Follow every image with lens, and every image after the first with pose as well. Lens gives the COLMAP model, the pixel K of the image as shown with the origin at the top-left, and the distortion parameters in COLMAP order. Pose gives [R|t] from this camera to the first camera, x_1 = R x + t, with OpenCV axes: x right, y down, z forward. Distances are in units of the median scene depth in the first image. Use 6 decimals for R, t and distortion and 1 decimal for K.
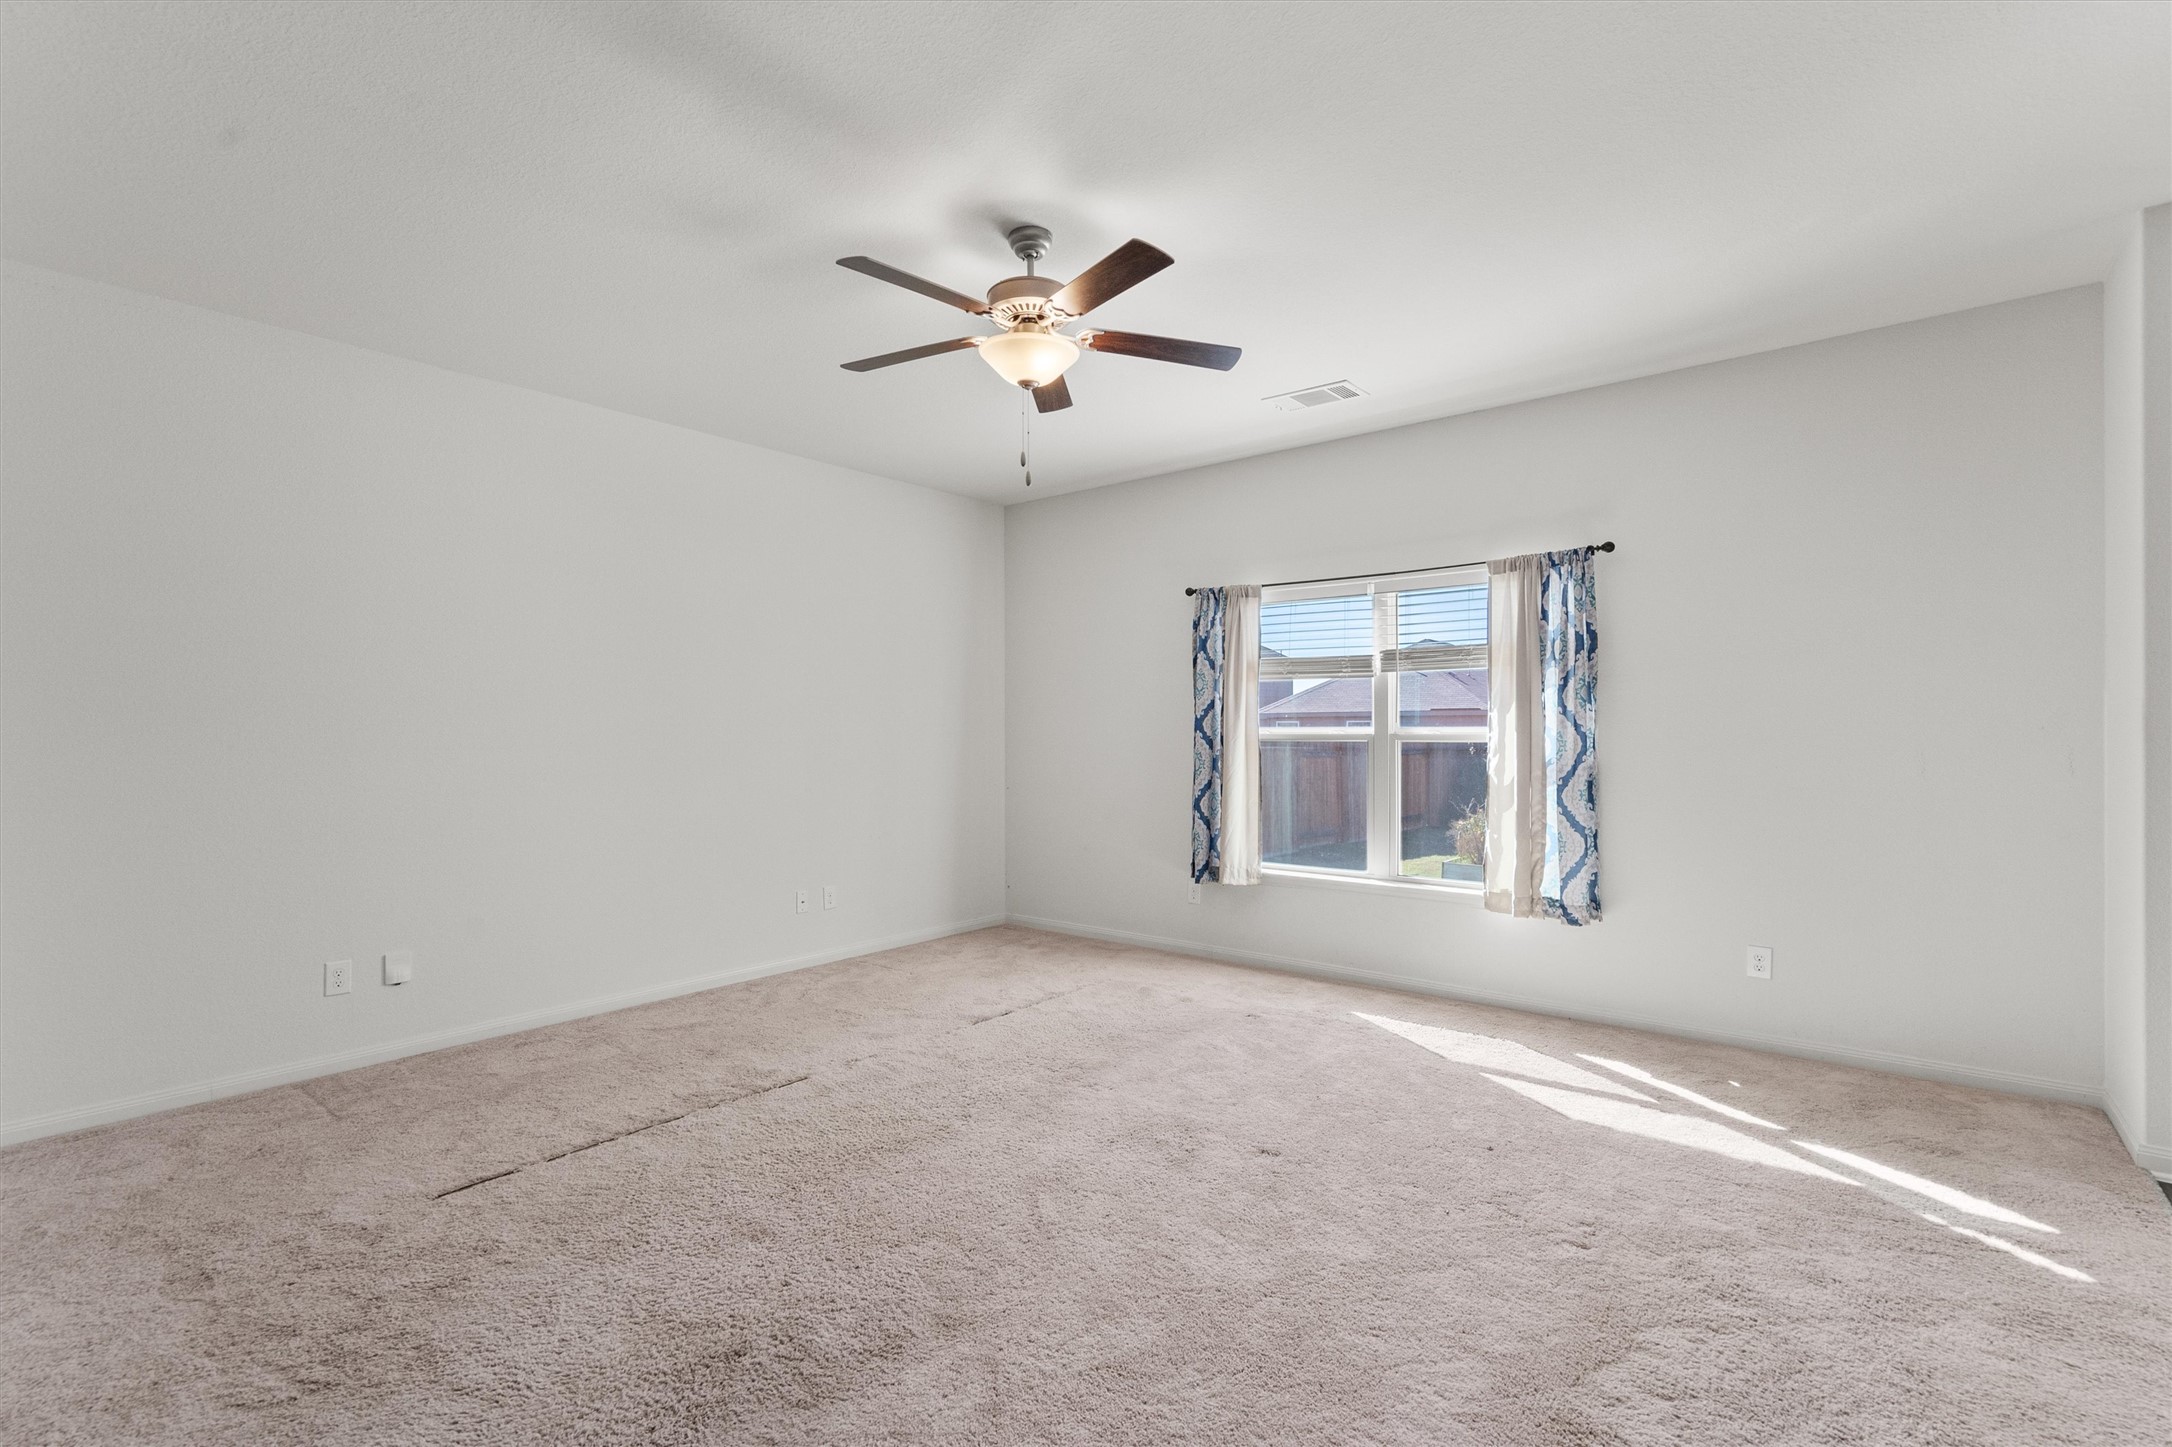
lens RADIAL K [[978.2, 0, 1089.2], [0, 978.2, 729.2], [0, 0, 1]] dist [0.002216, 0.000108]
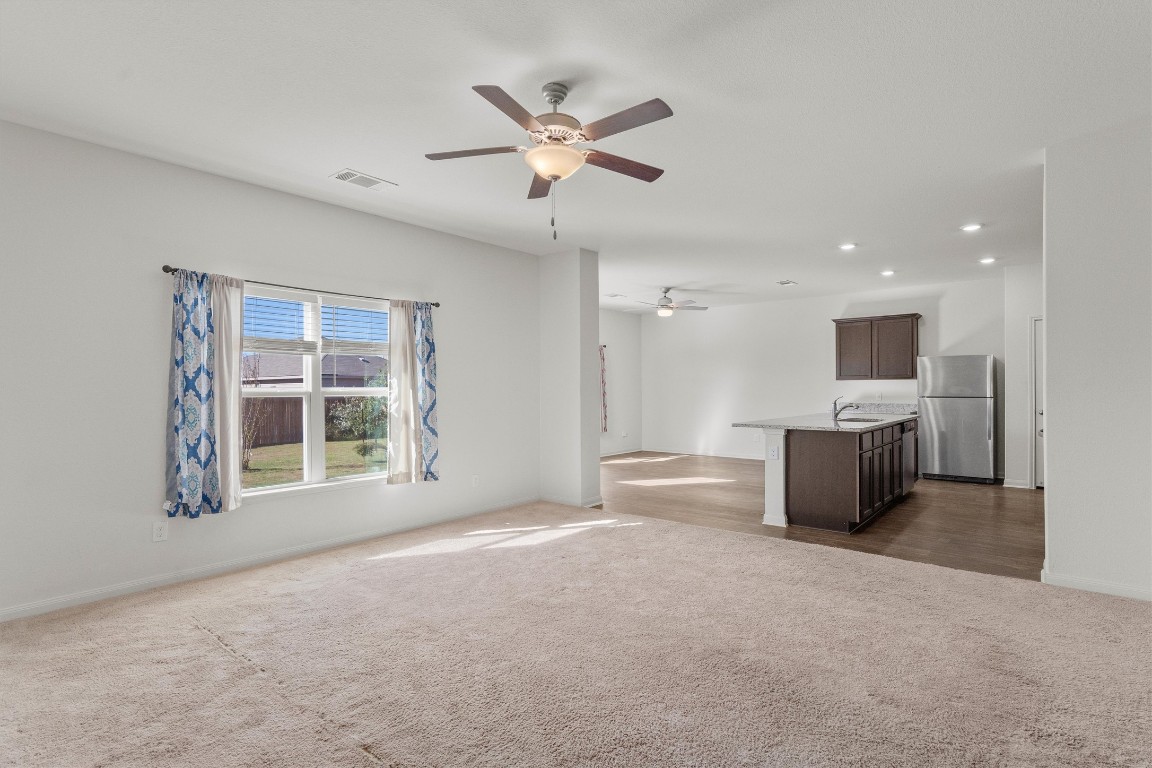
lens RADIAL K [[562.8, 0, 577.8], [0, 562.8, 387.5], [0, 0, 1]] dist [-0.000098, 0.002731]
pose [[0.021712, 0.001282, 0.999763, -0.672369], [0.000345, 0.999999, -0.001290, -0.000083], [-0.999764, 0.000373, 0.021712, 0.617465]]
